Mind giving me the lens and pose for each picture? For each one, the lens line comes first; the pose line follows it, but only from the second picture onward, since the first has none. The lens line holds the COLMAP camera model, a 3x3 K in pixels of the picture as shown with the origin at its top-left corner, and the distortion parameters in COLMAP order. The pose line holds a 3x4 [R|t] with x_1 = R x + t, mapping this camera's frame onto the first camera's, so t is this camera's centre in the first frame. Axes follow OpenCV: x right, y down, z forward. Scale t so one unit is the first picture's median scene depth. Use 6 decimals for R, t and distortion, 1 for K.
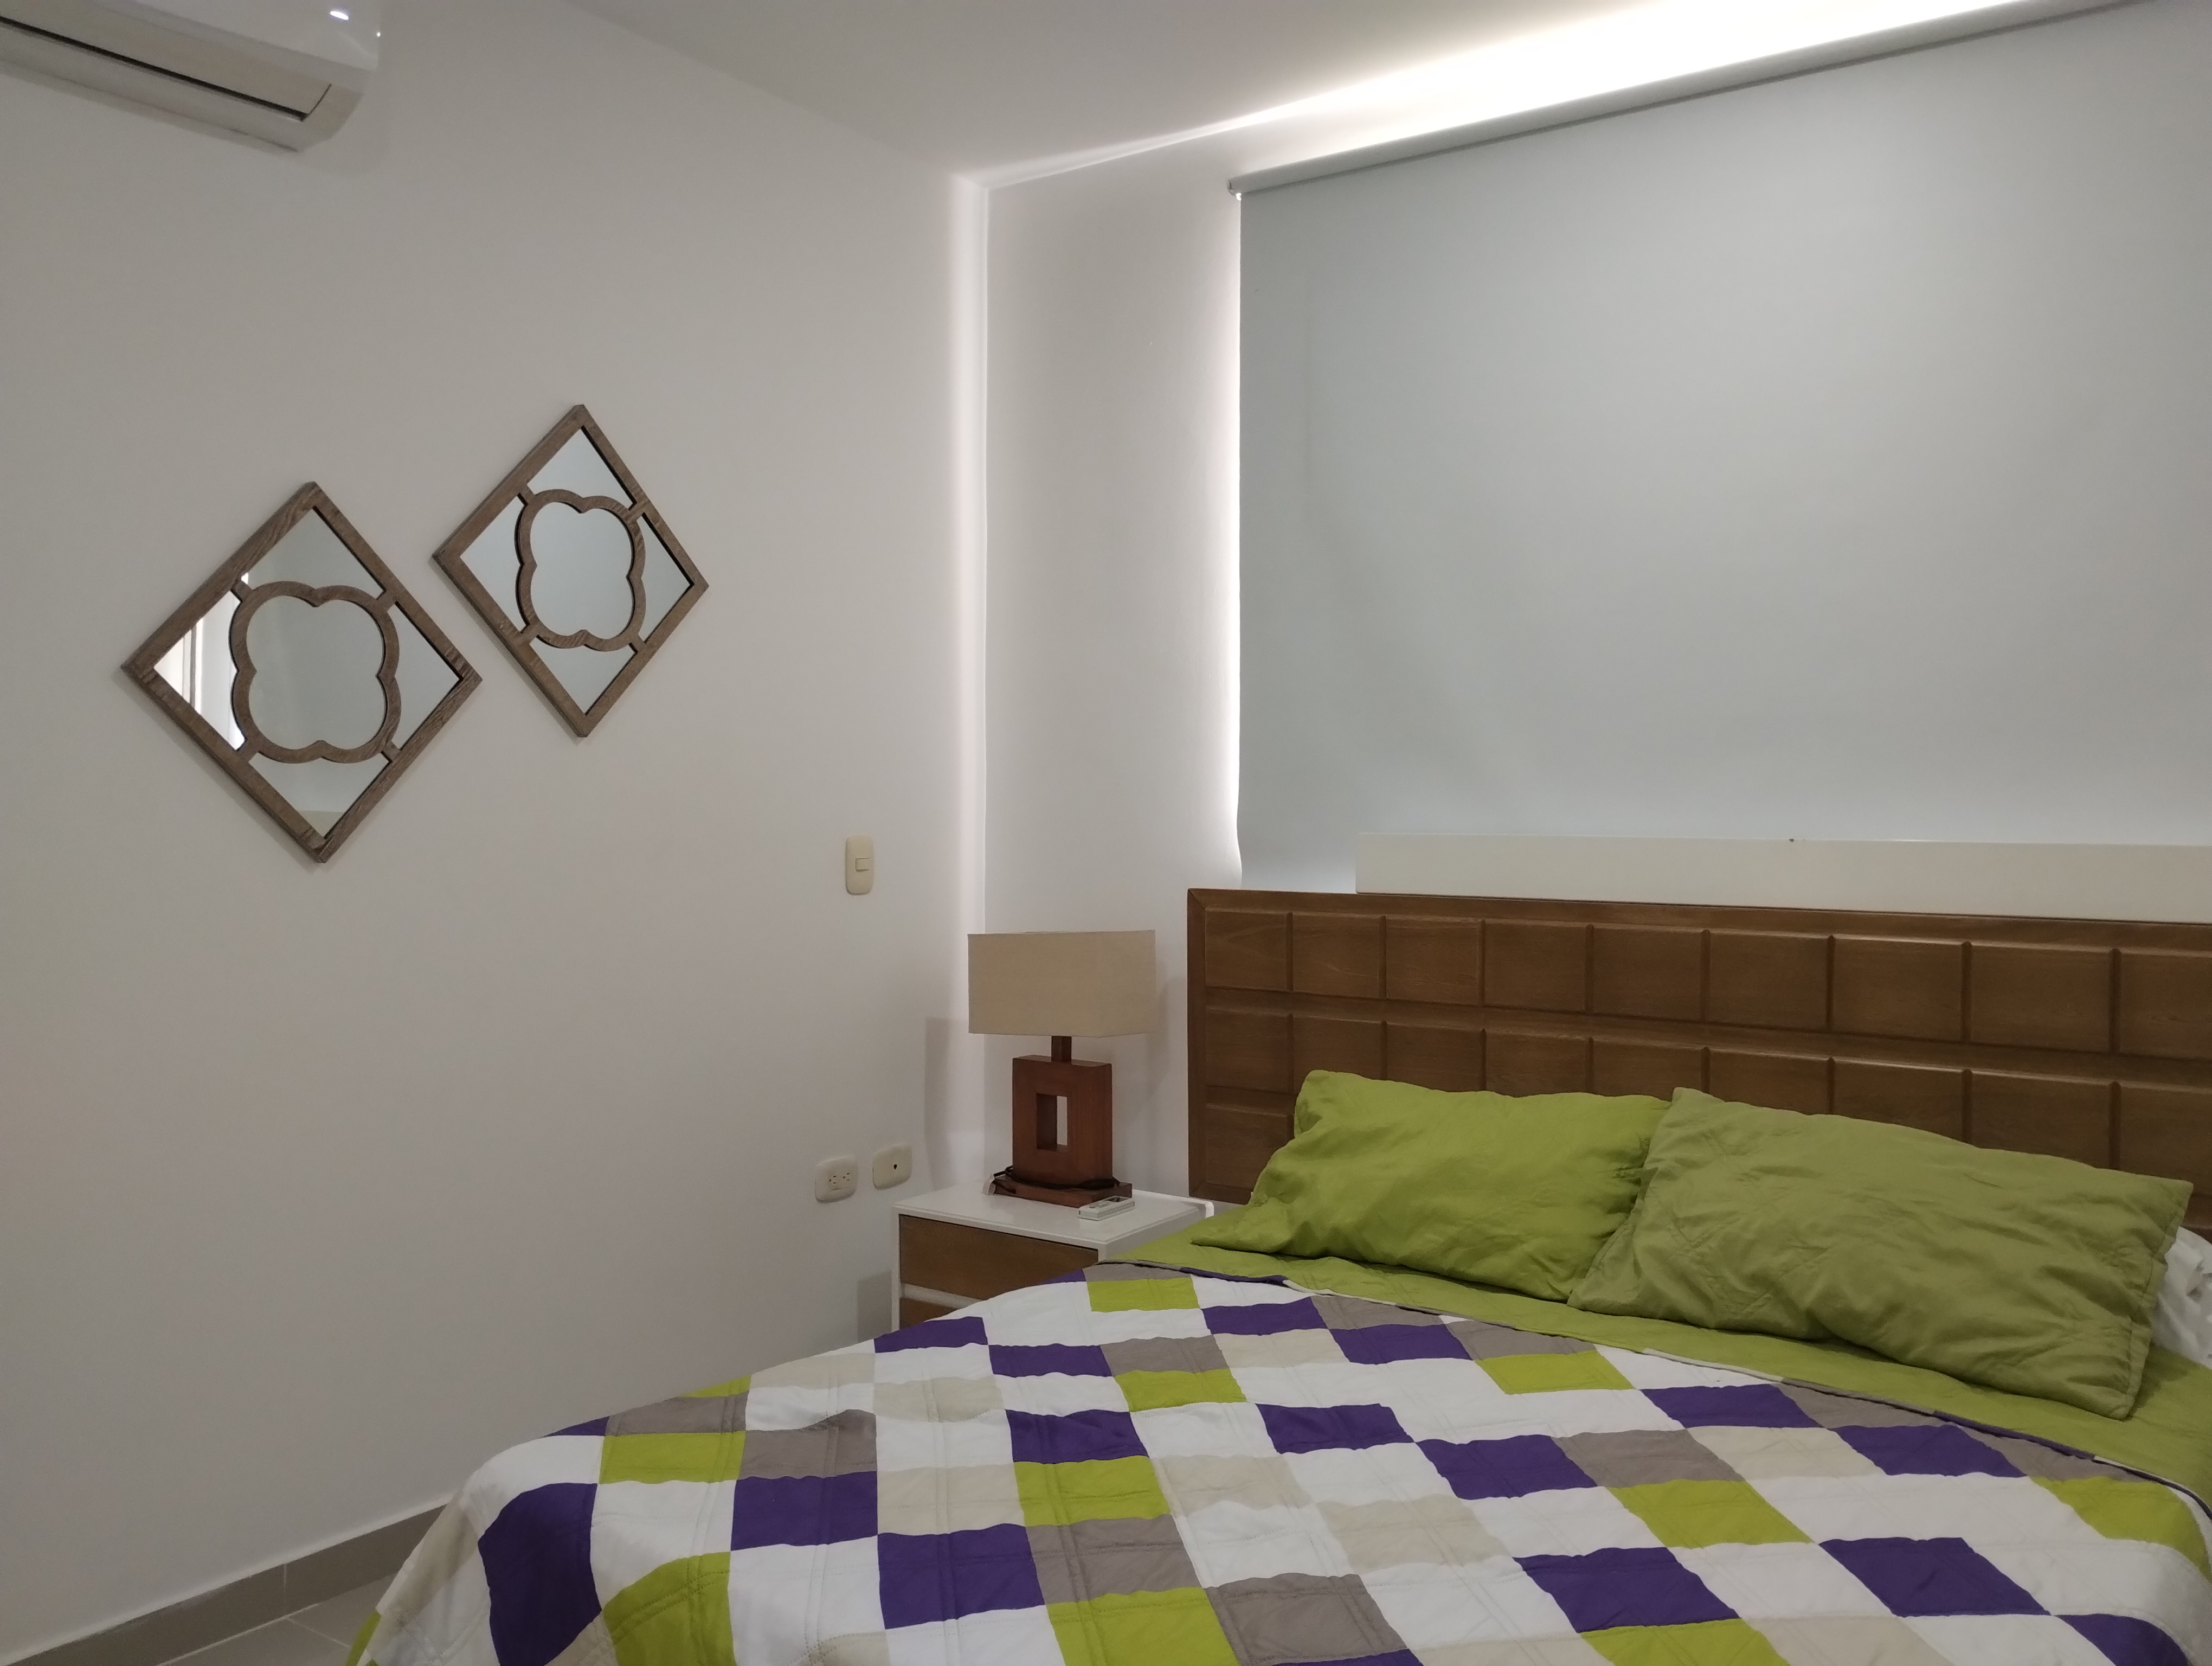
lens RADIAL K [[1809.7, 0, 1092.2], [0, 1809.7, 834.3], [0, 0, 1]] dist [0.065449, -0.078913]
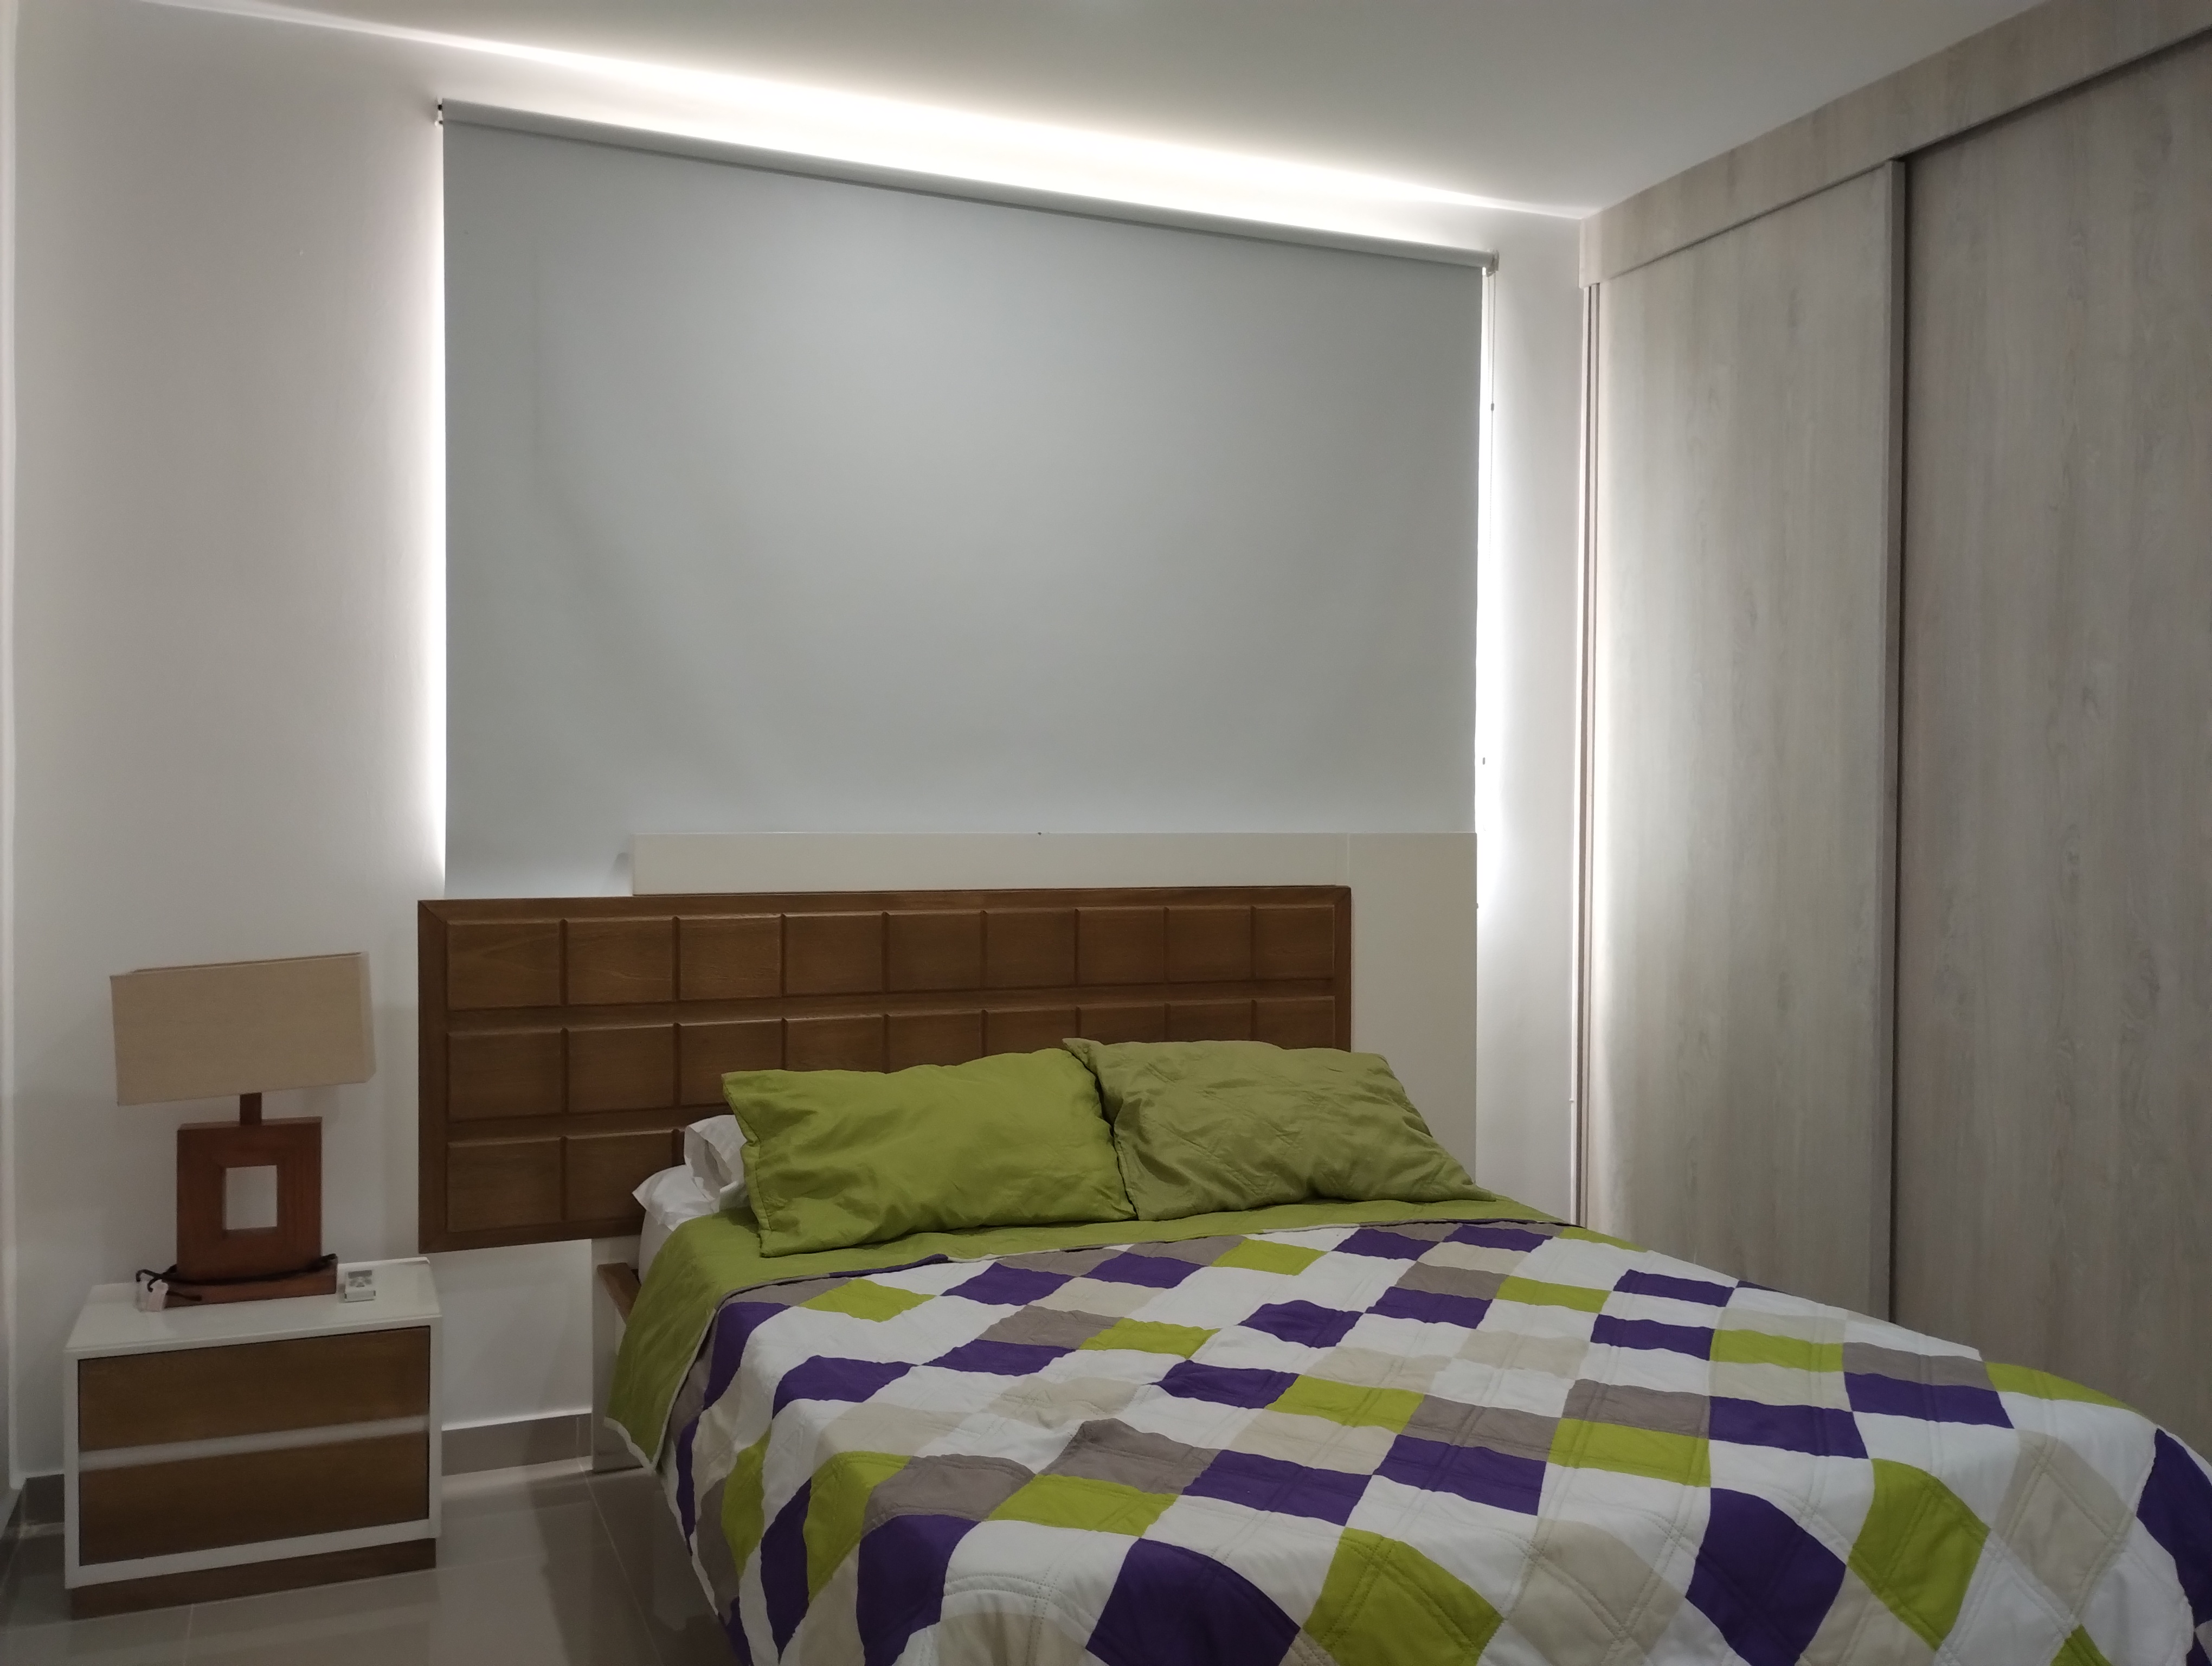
lens RADIAL K [[1809.7, 0, 1092.2], [0, 1809.7, 834.3], [0, 0, 1]] dist [0.065449, -0.078913]
pose [[0.542942, -0.011902, 0.839686, -0.704283], [0.015059, 0.999877, 0.004435, -0.001355], [-0.839635, 0.010236, 0.543054, 0.349168]]
